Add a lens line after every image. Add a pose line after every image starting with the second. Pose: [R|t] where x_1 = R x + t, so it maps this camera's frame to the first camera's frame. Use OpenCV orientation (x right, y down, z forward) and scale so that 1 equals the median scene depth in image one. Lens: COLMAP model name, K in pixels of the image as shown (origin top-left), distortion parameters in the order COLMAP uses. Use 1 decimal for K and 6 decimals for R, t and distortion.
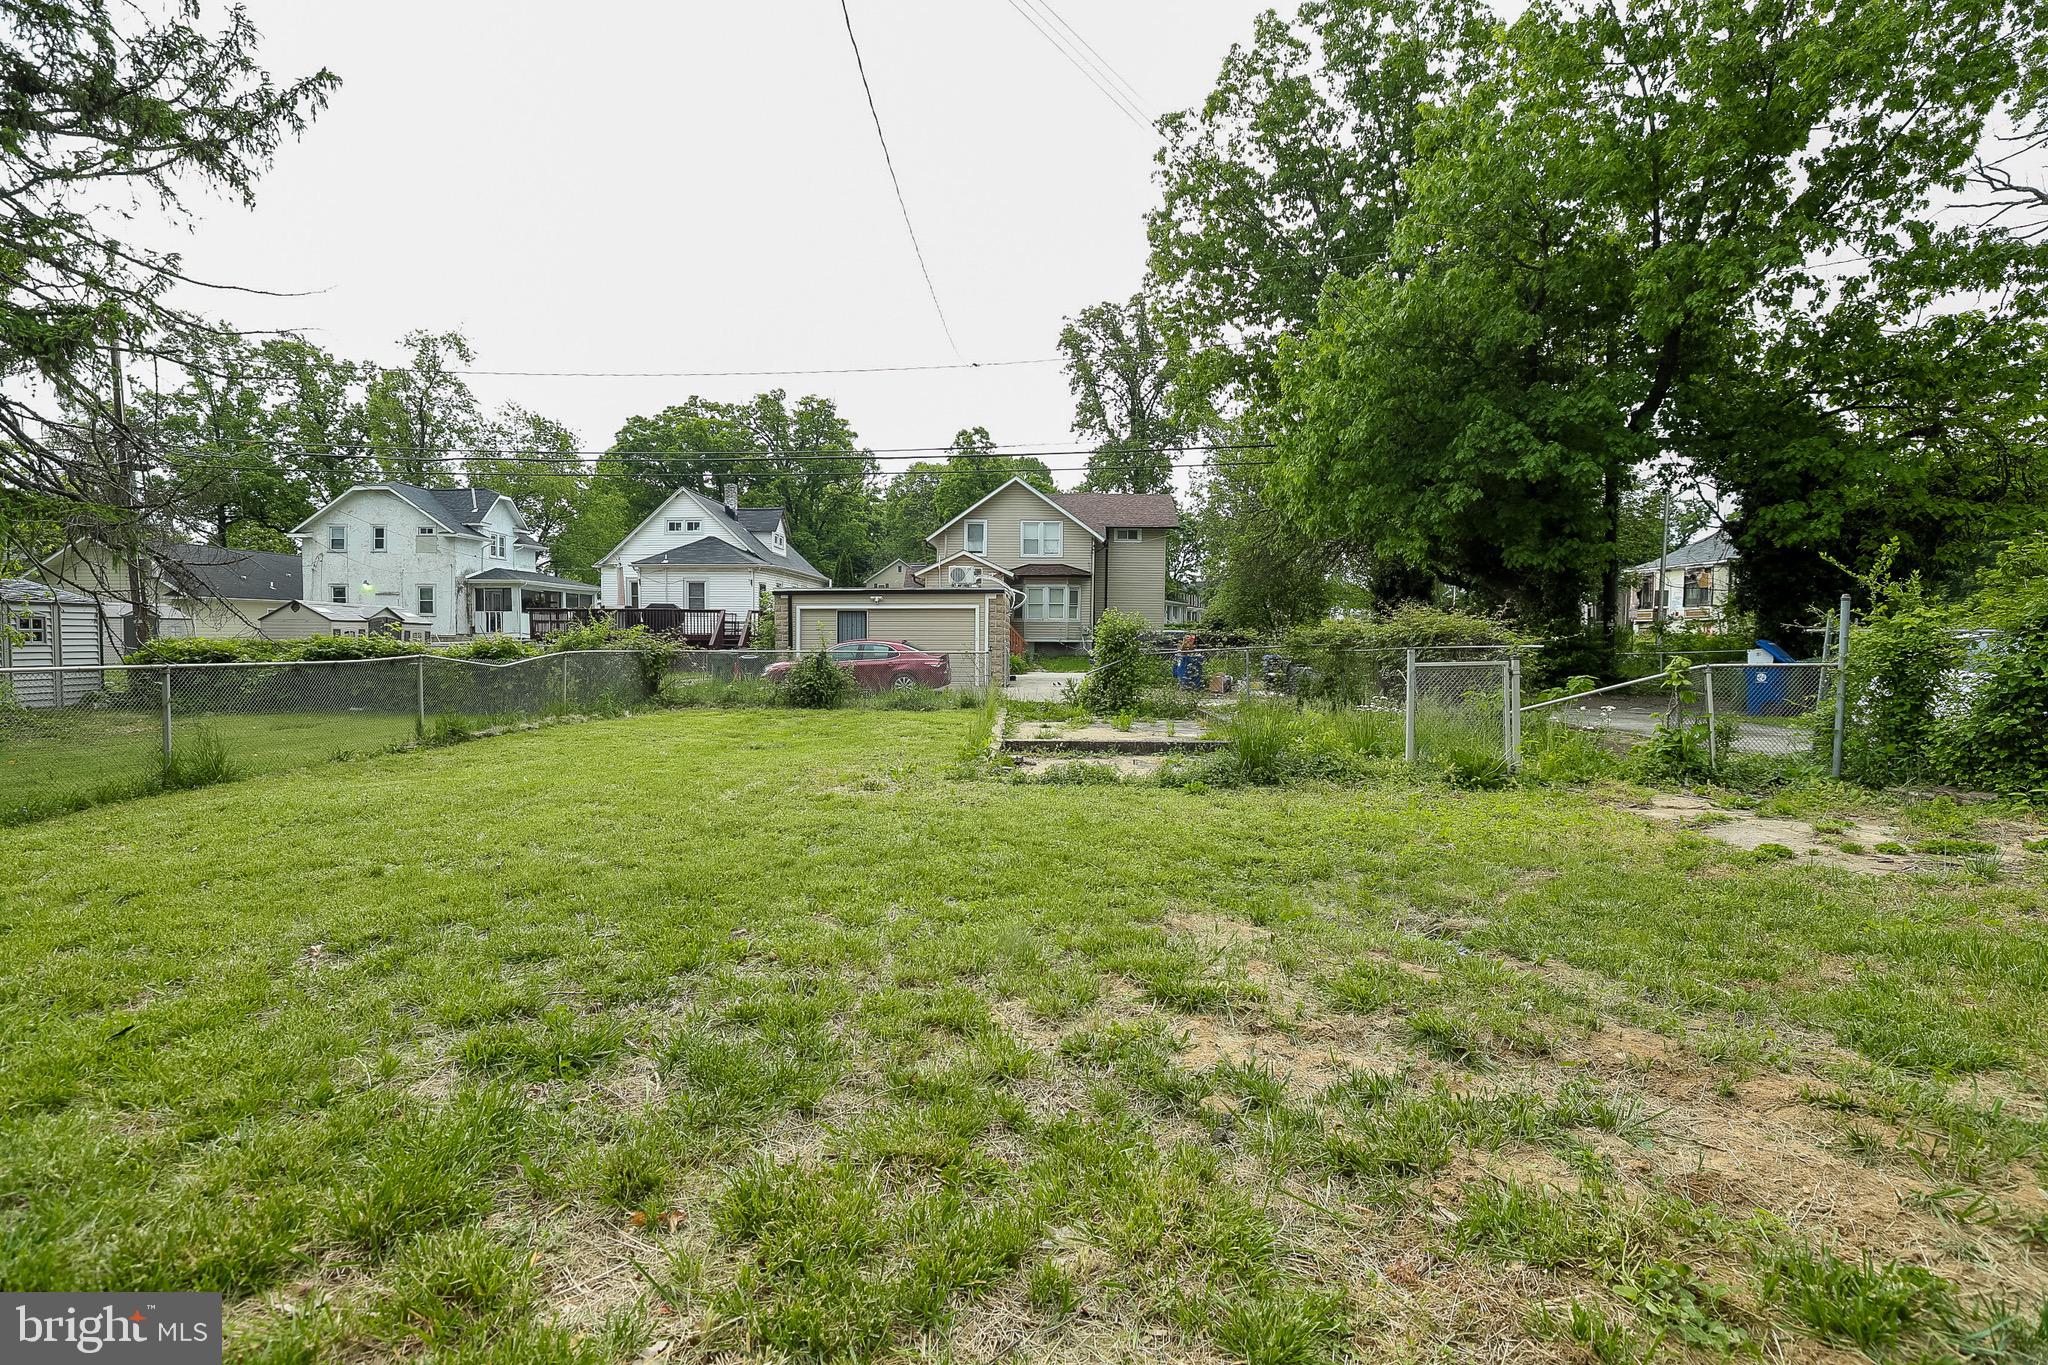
lens RADIAL K [[939.5, 0, 1016.1], [0, 939.5, 672.7], [0, 0, 1]] dist [-0.044676, 0.014992]
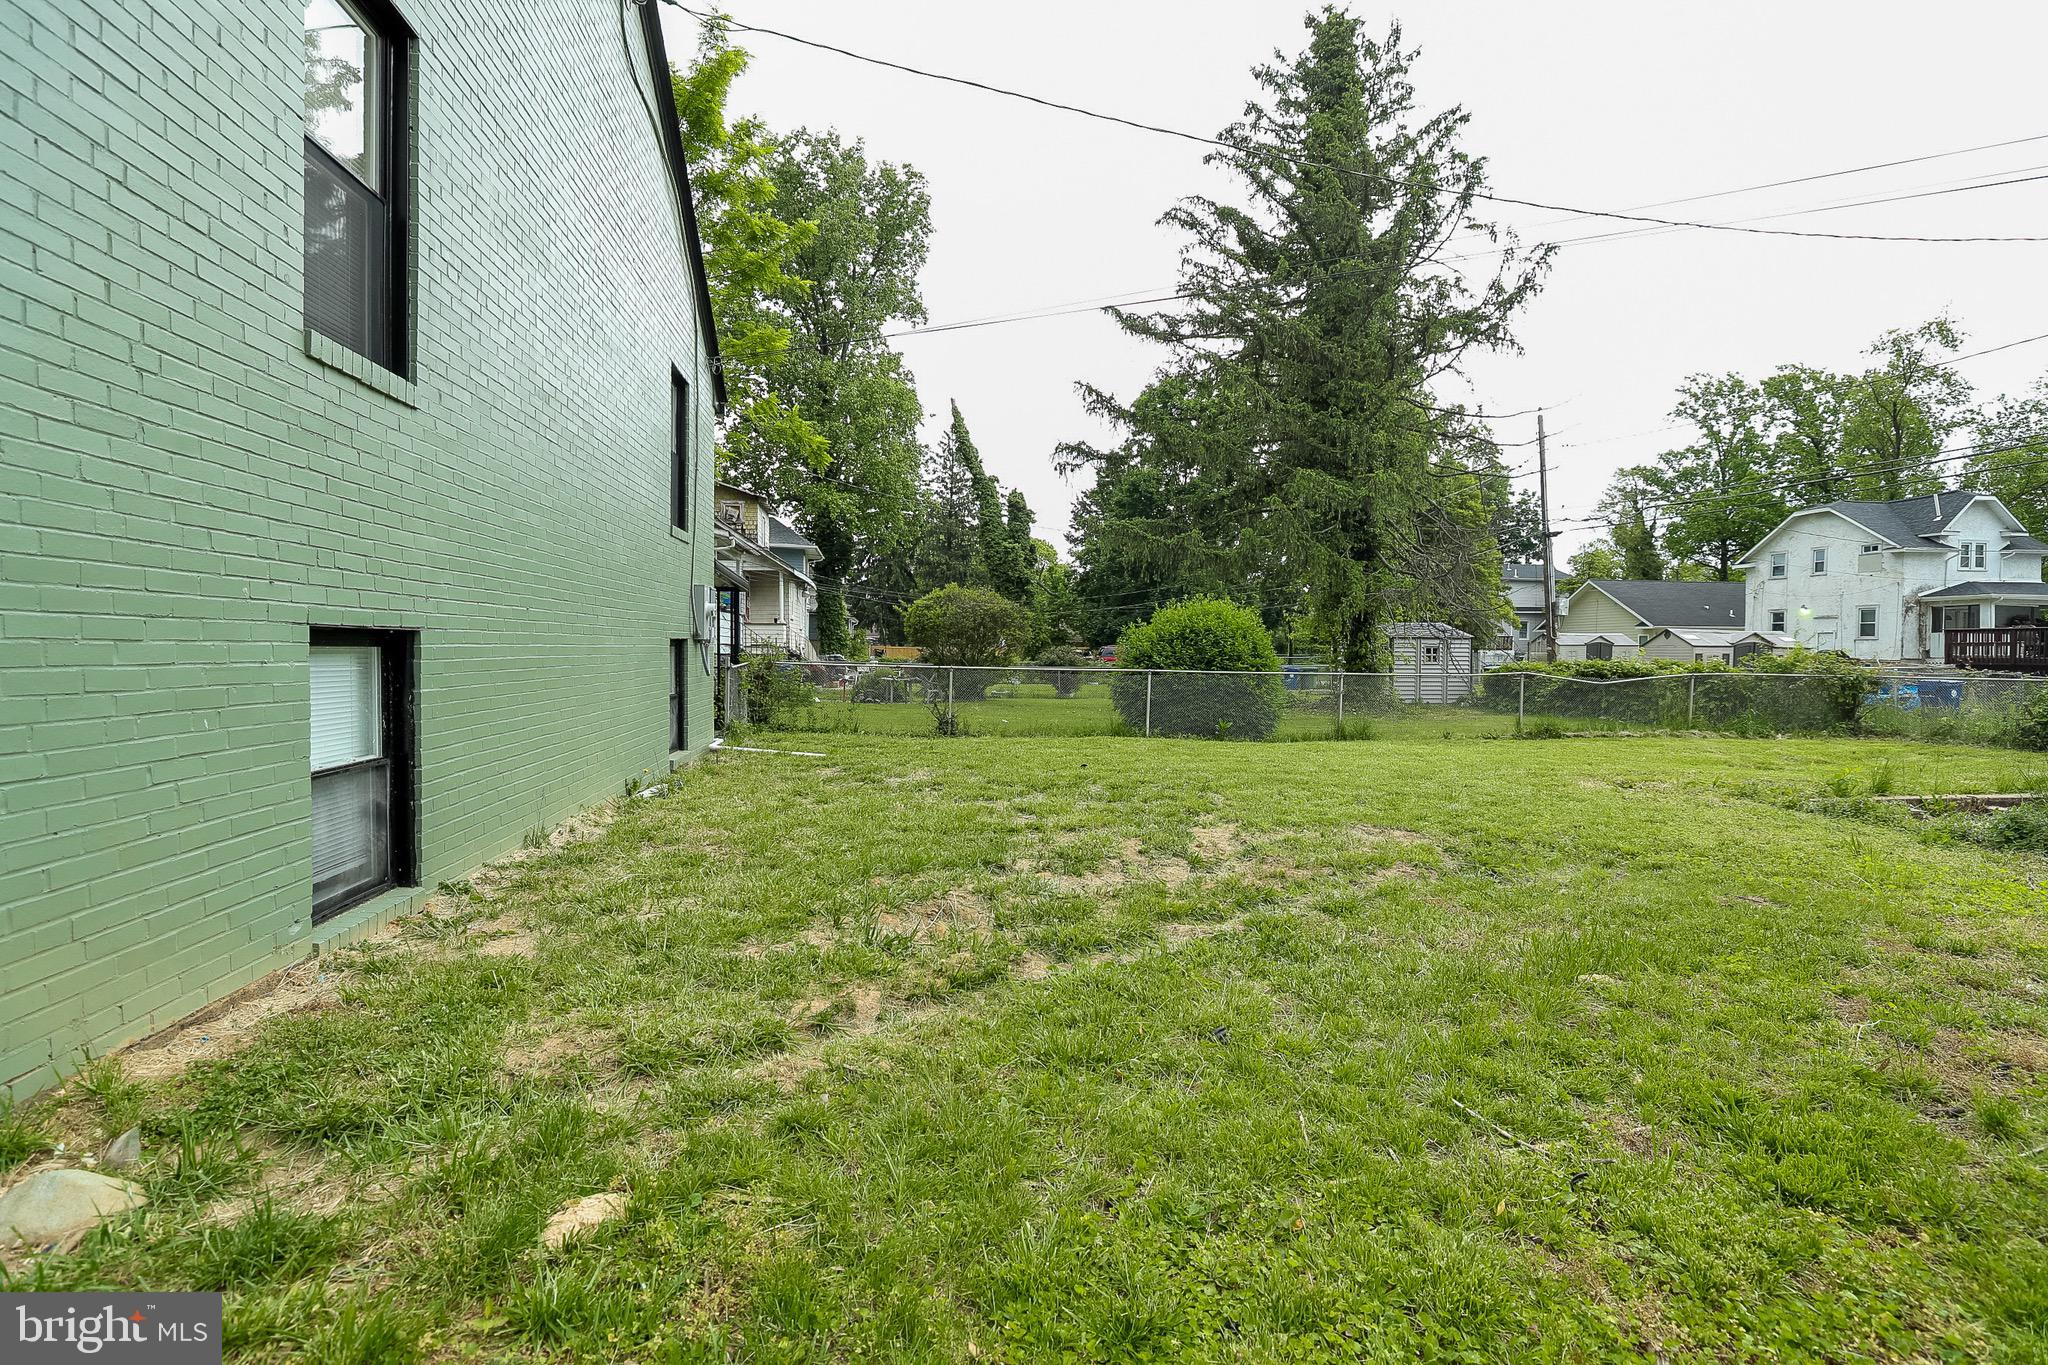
lens RADIAL K [[939.5, 0, 1016.1], [0, 939.5, 672.7], [0, 0, 1]] dist [-0.044676, 0.014992]
pose [[0.151175, 0.015121, -0.988391, 0.144056], [-0.041948, 0.999080, 0.008869, 0.000359], [0.987617, 0.040120, 0.151670, 0.008263]]
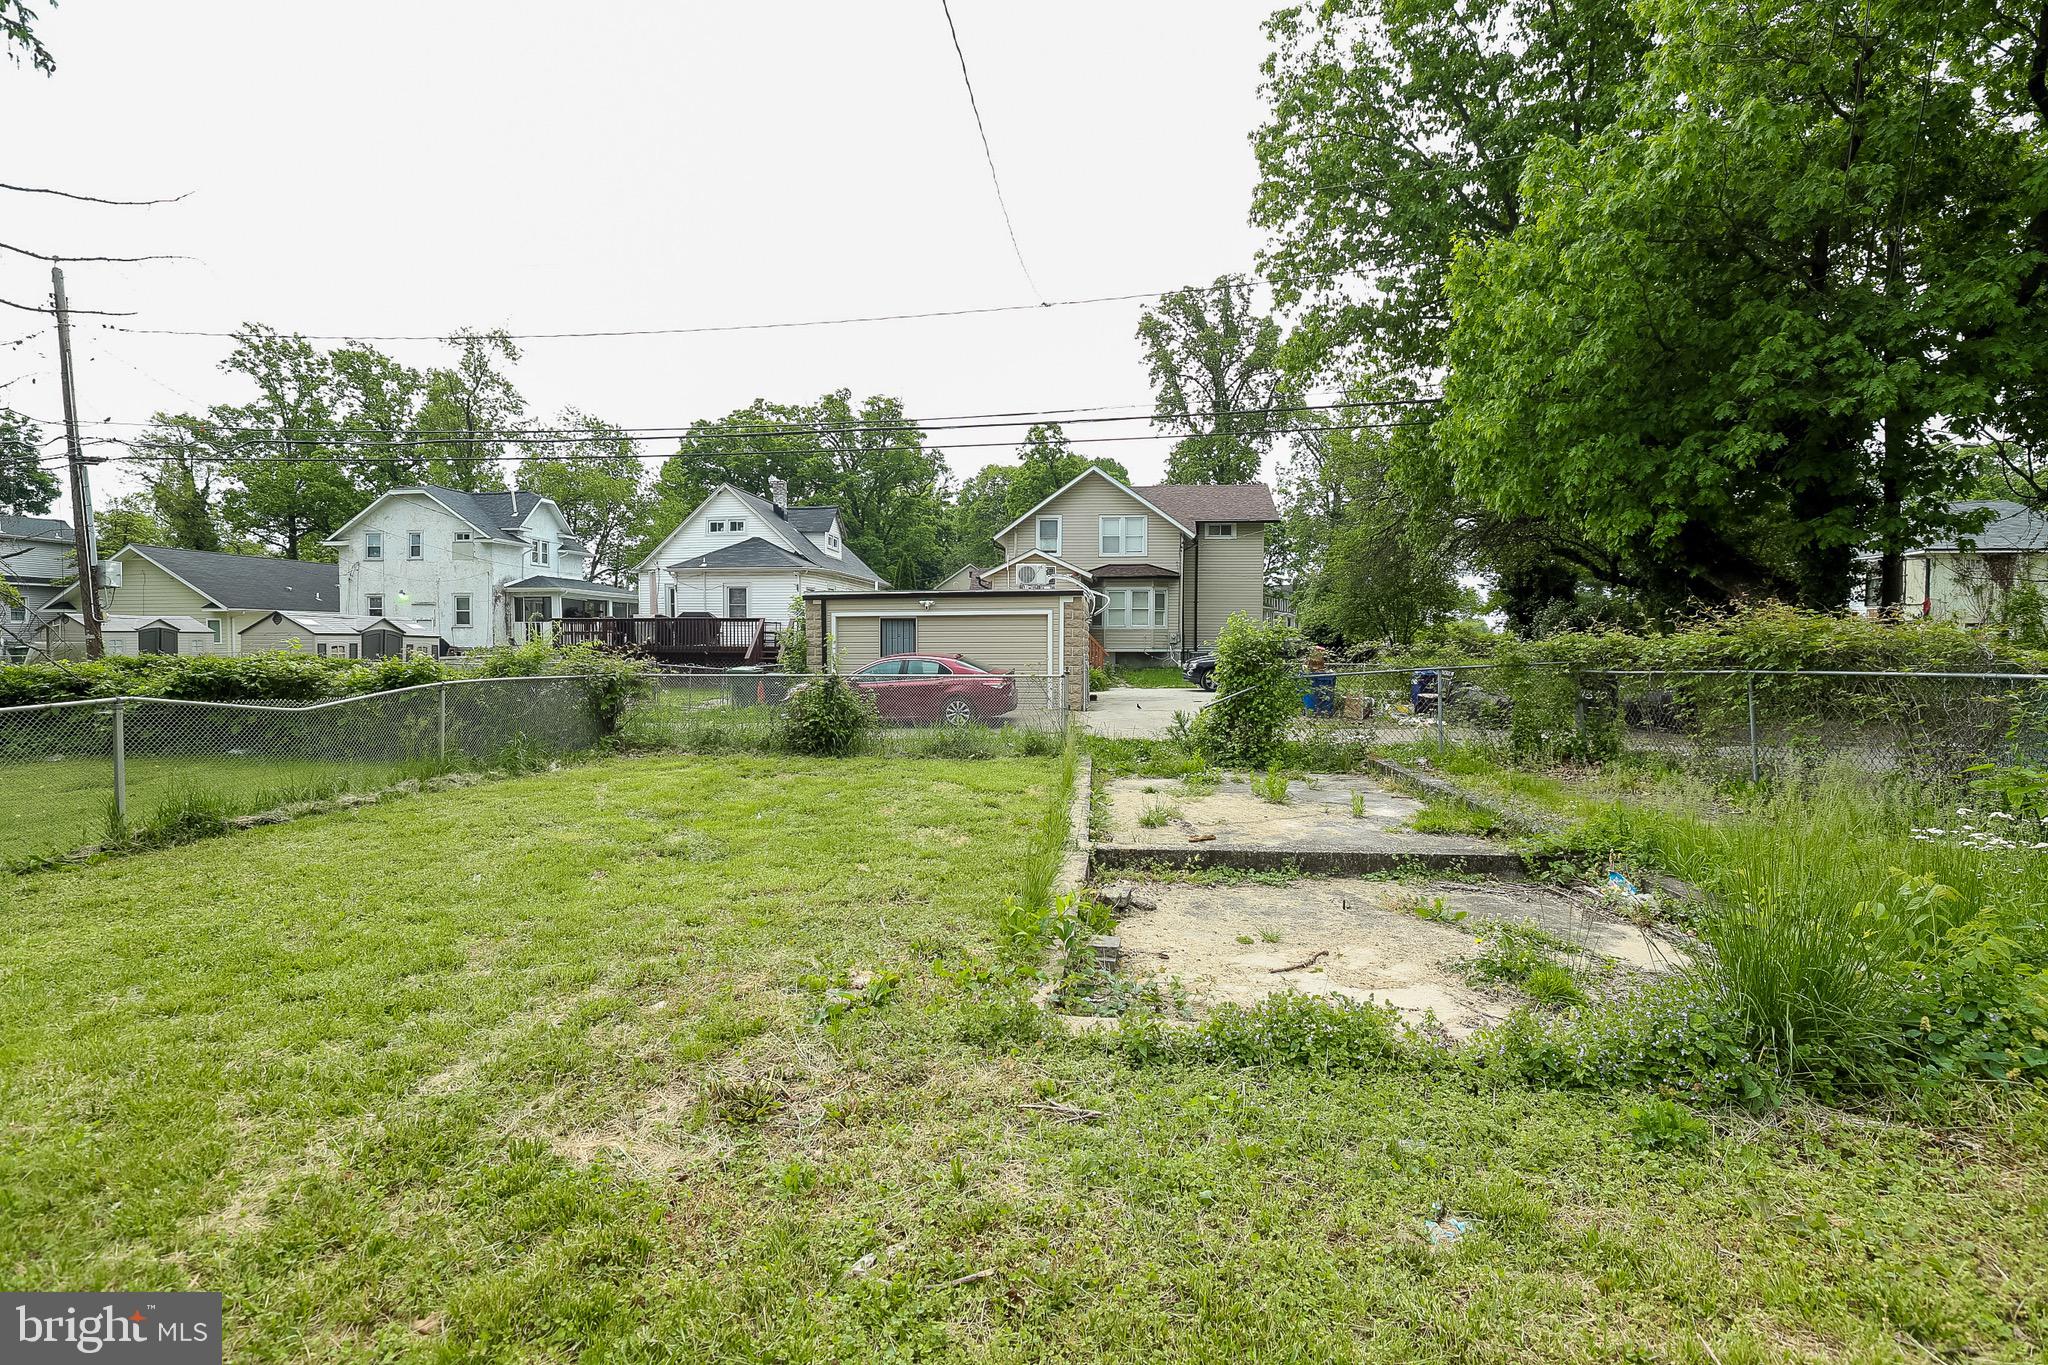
lens RADIAL K [[939.5, 0, 1016.1], [0, 939.5, 672.7], [0, 0, 1]] dist [-0.044676, 0.014992]
pose [[0.996803, -0.003298, -0.079831, -0.003247], [0.002743, 0.999971, -0.007070, -0.006844], [0.079852, 0.006829, 0.996783, 0.105221]]
